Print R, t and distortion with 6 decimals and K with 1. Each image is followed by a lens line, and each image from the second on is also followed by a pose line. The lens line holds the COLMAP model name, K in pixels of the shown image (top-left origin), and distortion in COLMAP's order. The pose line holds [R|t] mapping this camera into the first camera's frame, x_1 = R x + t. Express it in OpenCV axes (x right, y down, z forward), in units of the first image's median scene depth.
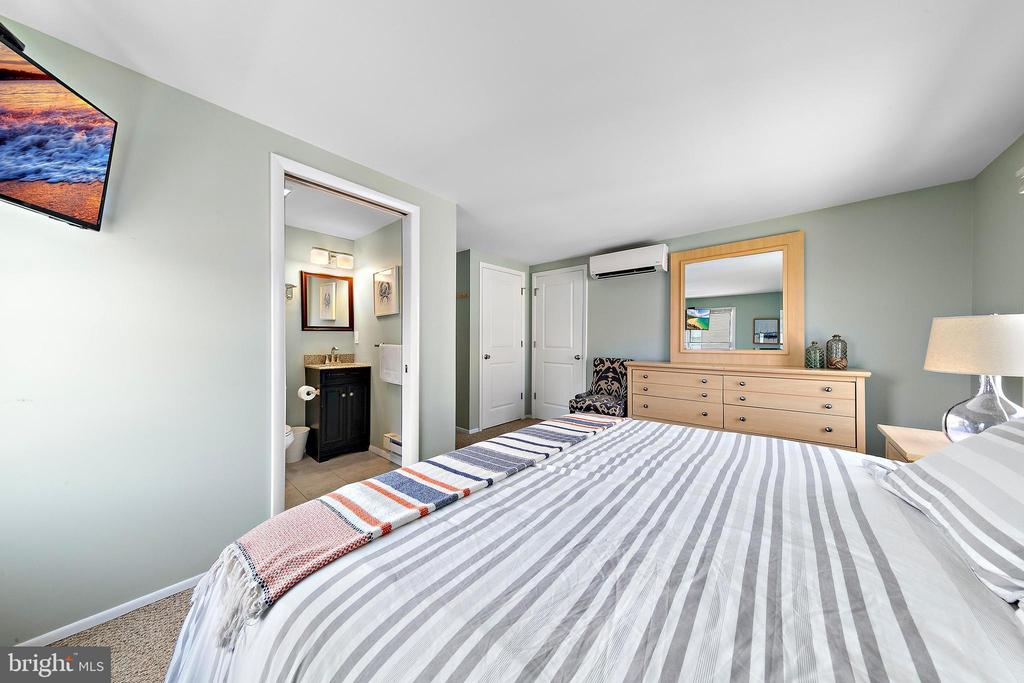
lens RADIAL K [[325.1, 0, 514.8], [0, 325.1, 339.1], [0, 0, 1]] dist [0.006588, -0.000383]
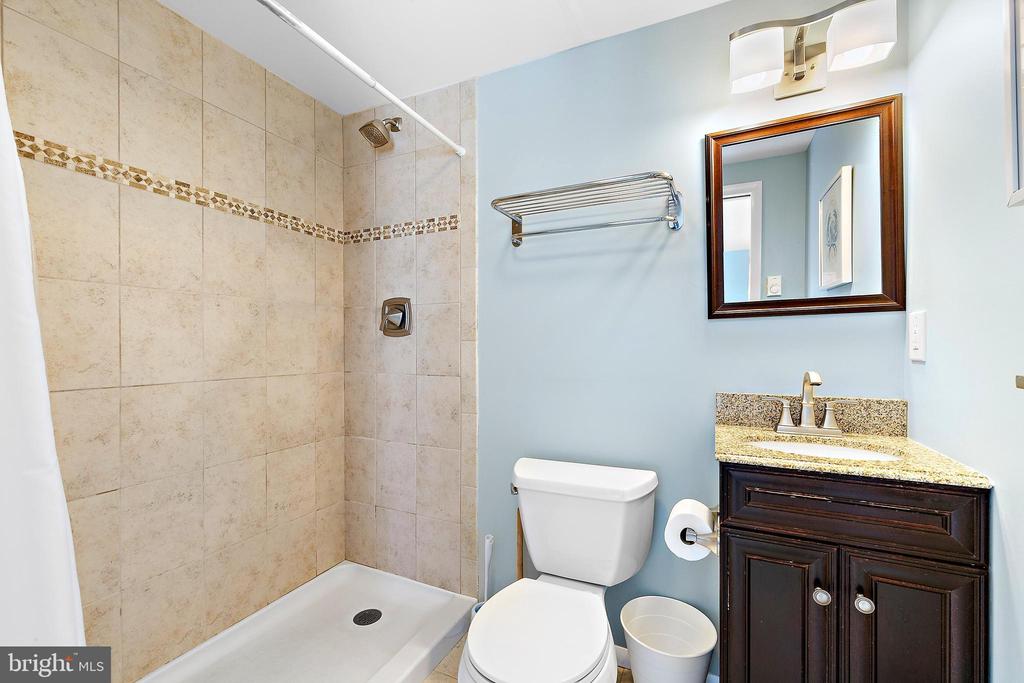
lens RADIAL K [[421.7, 0, 514.6], [0, 421.7, 344.8], [0, 0, 1]] dist [0.003095, 0.000038]
pose [[0.258667, -0.006100, -0.965947, -0.278873], [0.000912, 0.999981, -0.006071, 0.003490], [0.965966, 0.000689, 0.258667, 0.670132]]
